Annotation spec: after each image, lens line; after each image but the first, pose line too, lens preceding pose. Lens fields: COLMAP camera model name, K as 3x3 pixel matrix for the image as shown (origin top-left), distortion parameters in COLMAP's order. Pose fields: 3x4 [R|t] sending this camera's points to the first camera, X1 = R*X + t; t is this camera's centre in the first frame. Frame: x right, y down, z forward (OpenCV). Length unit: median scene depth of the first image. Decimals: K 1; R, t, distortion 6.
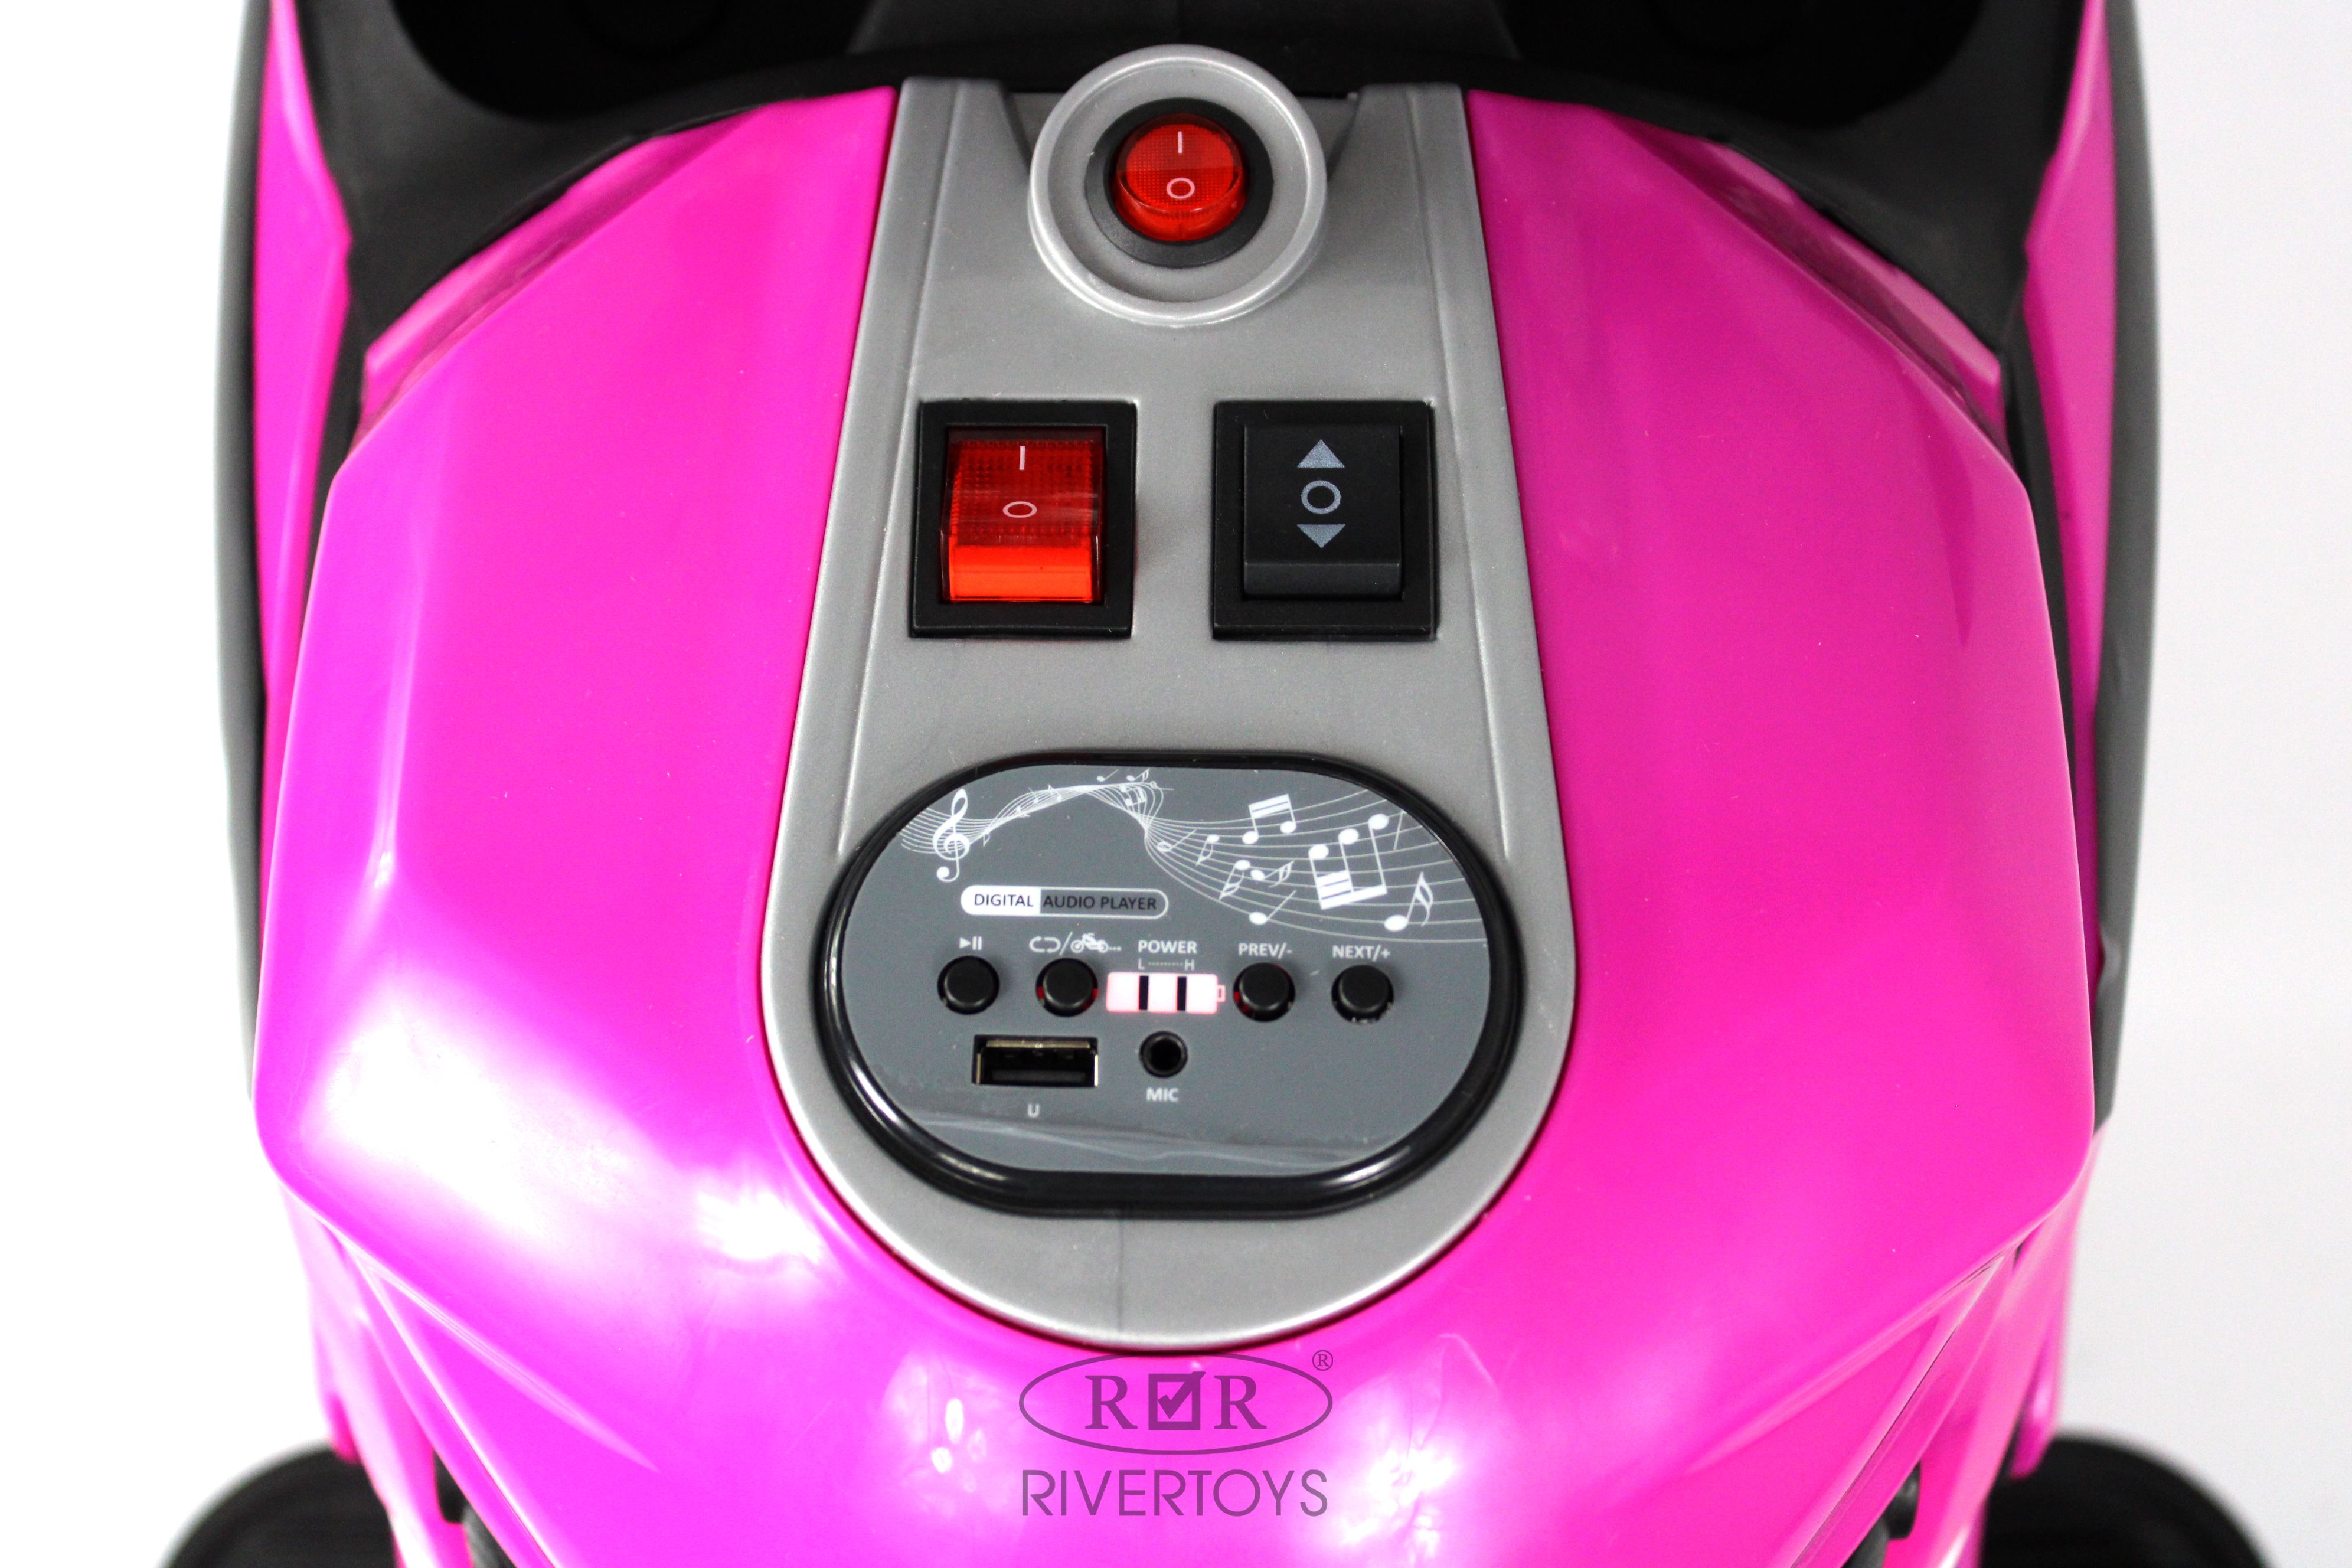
lens RADIAL K [[3668.0, 0, 1108.0], [0, 3668.0, 784.9], [0, 0, 1]] dist [0.002866, -0.025431]
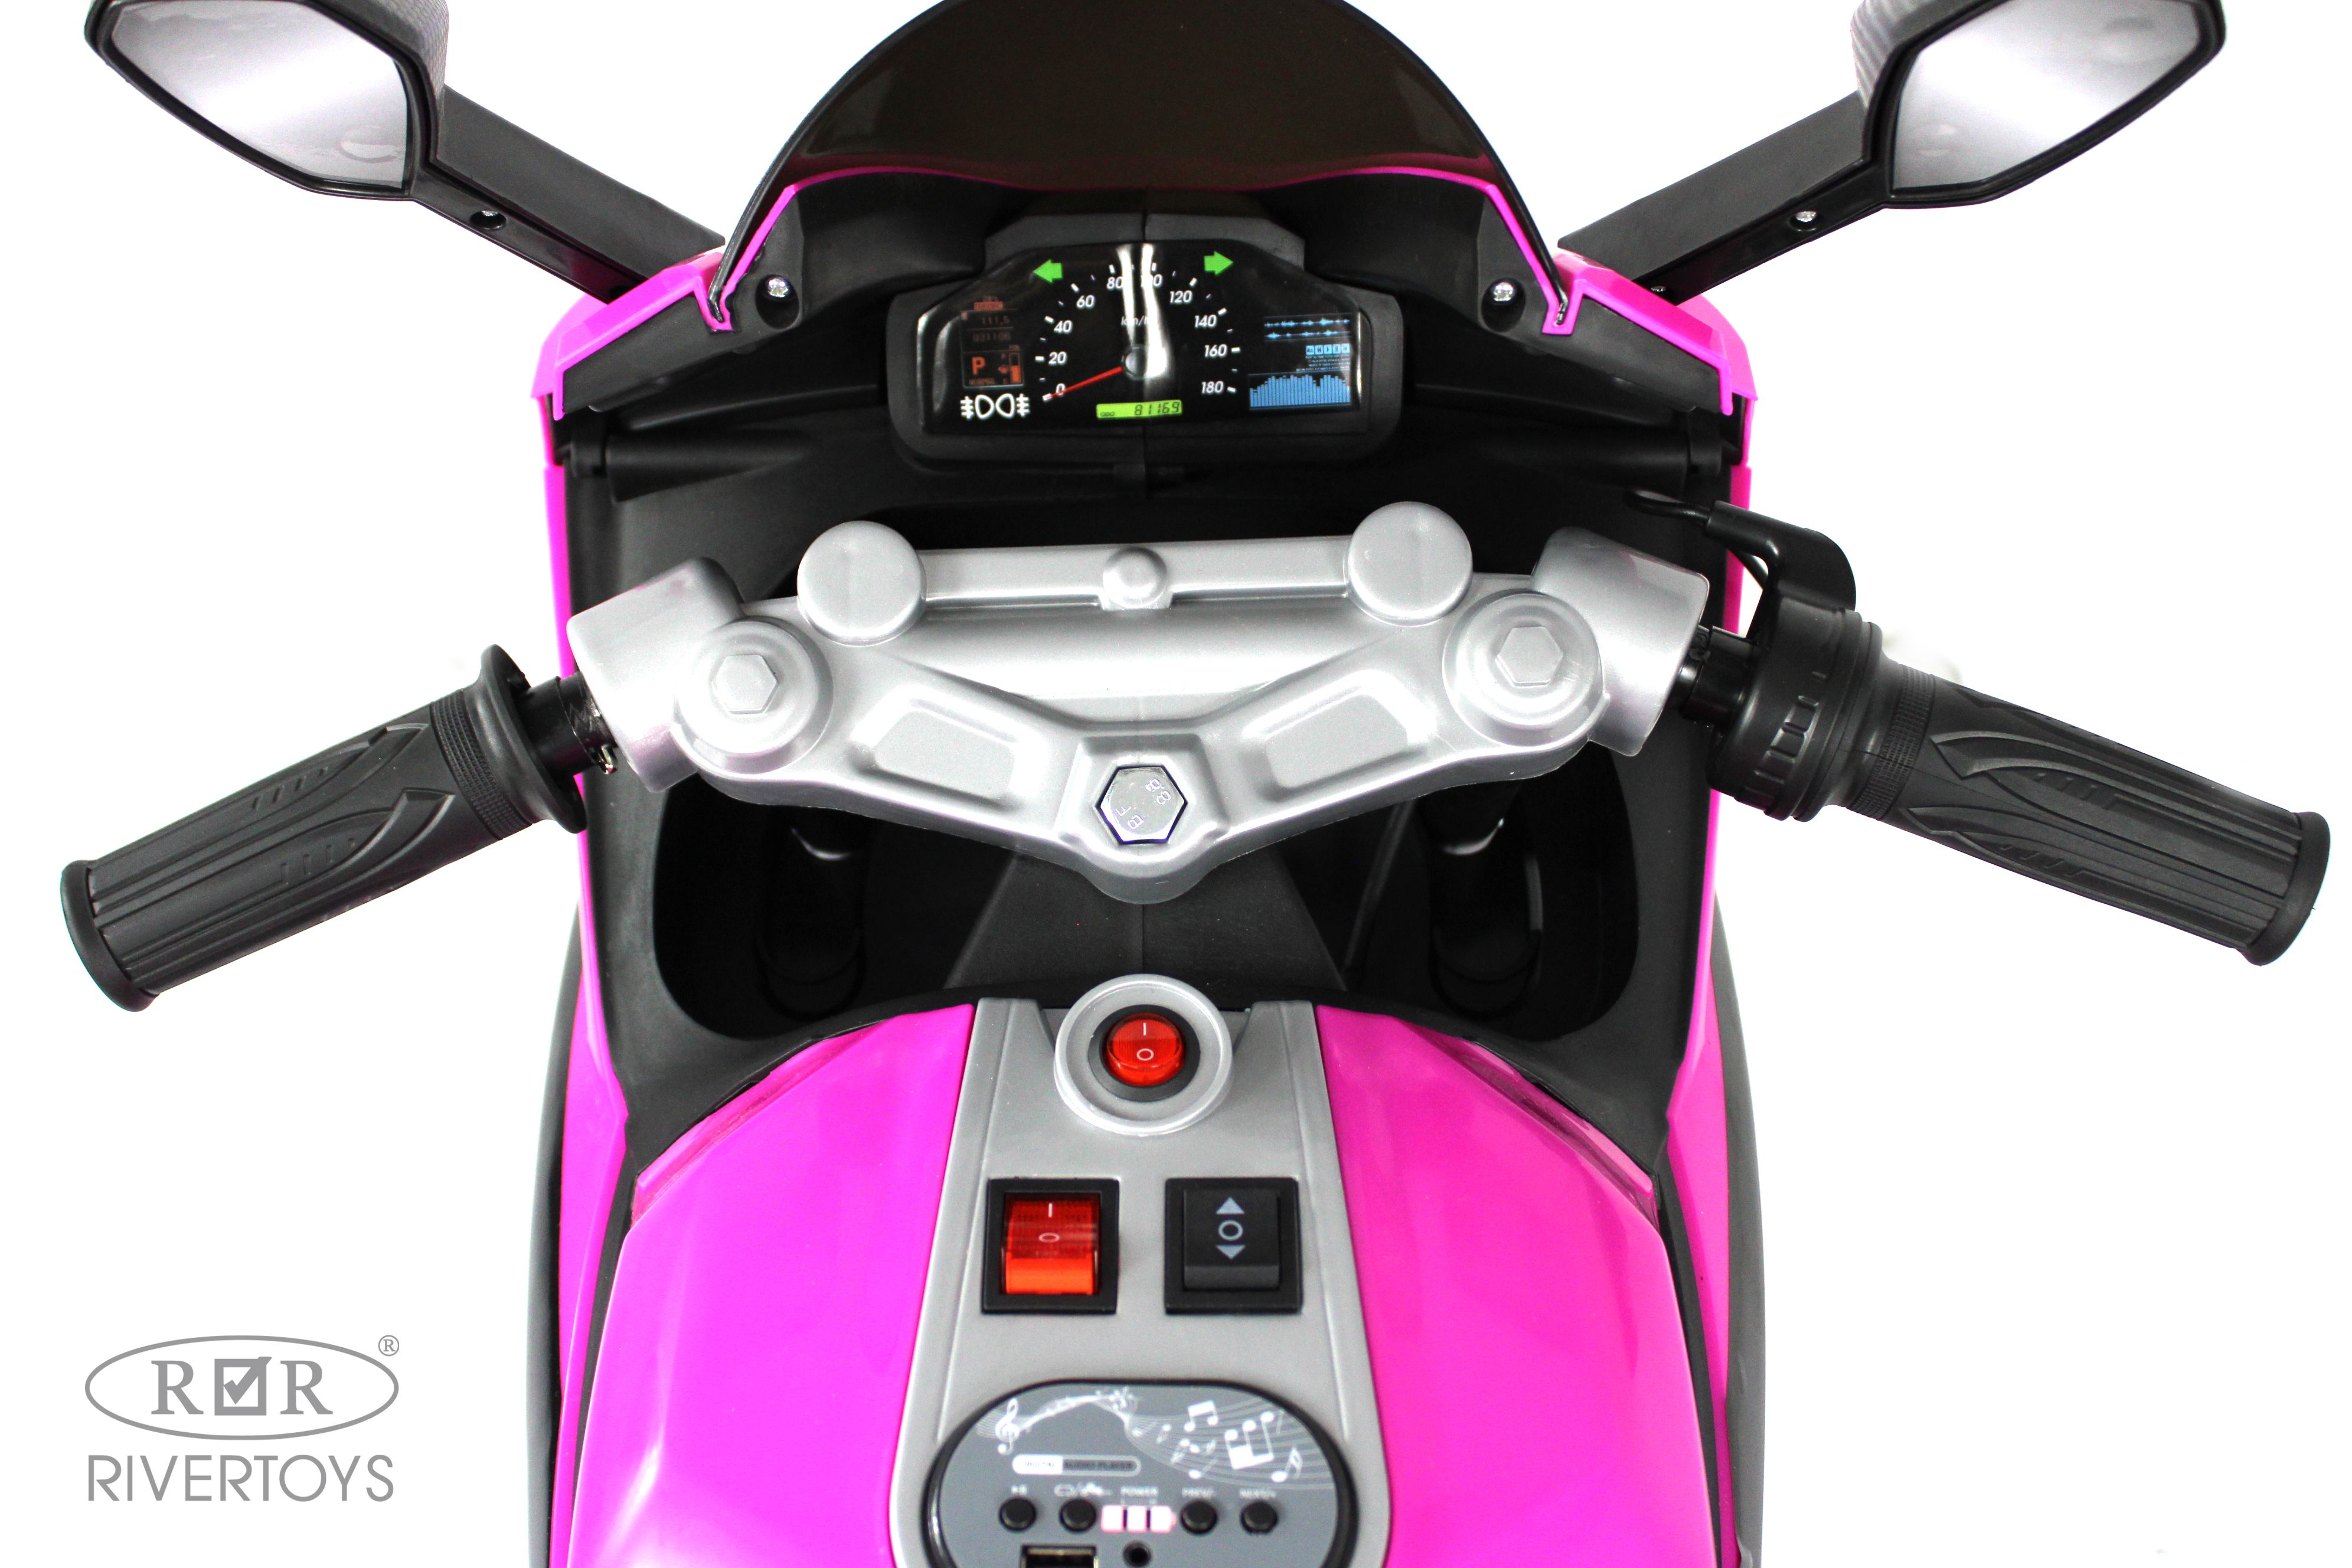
lens RADIAL K [[2953.6, 0, 1176.0], [0, 2953.6, 784.0], [0, 0, 1]] dist [0.000930, -0.002723]
pose [[0.999553, 0.001014, 0.029895, -0.006875], [0.008729, 0.946027, -0.323970, 0.164490], [-0.028610, 0.324086, 0.945595, -0.331750]]
